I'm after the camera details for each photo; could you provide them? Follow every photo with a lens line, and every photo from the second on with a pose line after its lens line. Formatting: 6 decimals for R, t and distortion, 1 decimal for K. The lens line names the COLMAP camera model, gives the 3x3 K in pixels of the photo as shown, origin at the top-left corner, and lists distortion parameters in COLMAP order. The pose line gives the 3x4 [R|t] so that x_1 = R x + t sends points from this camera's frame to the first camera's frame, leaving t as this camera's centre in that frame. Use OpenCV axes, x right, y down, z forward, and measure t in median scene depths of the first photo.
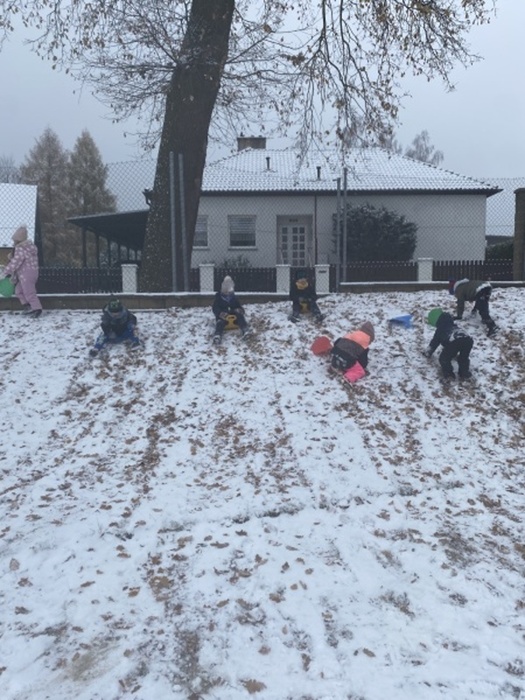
lens RADIAL K [[539.0, 0, 263.2], [0, 539.0, 347.8], [0, 0, 1]] dist [0.037757, -0.028986]
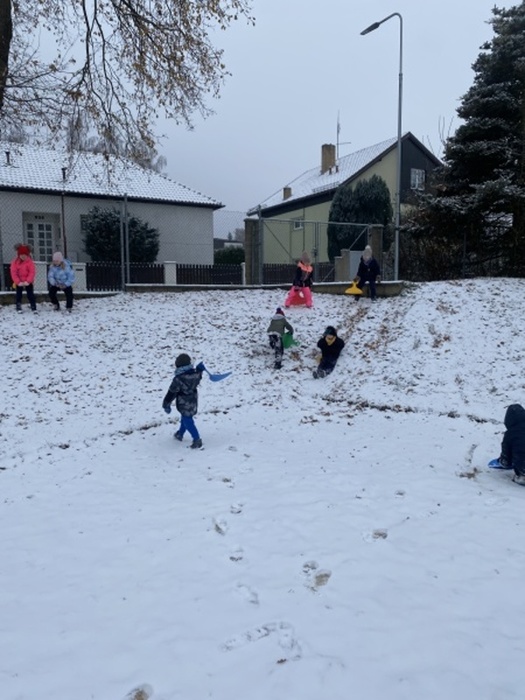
lens RADIAL K [[539.0, 0, 262.0], [0, 539.0, 350.9], [0, 0, 1]] dist [0.037757, -0.028986]
pose [[0.880603, -0.041676, 0.472018, -0.098720], [0.034707, 0.999122, 0.023466, 0.008613], [-0.472581, -0.004282, 0.881277, -0.144880]]
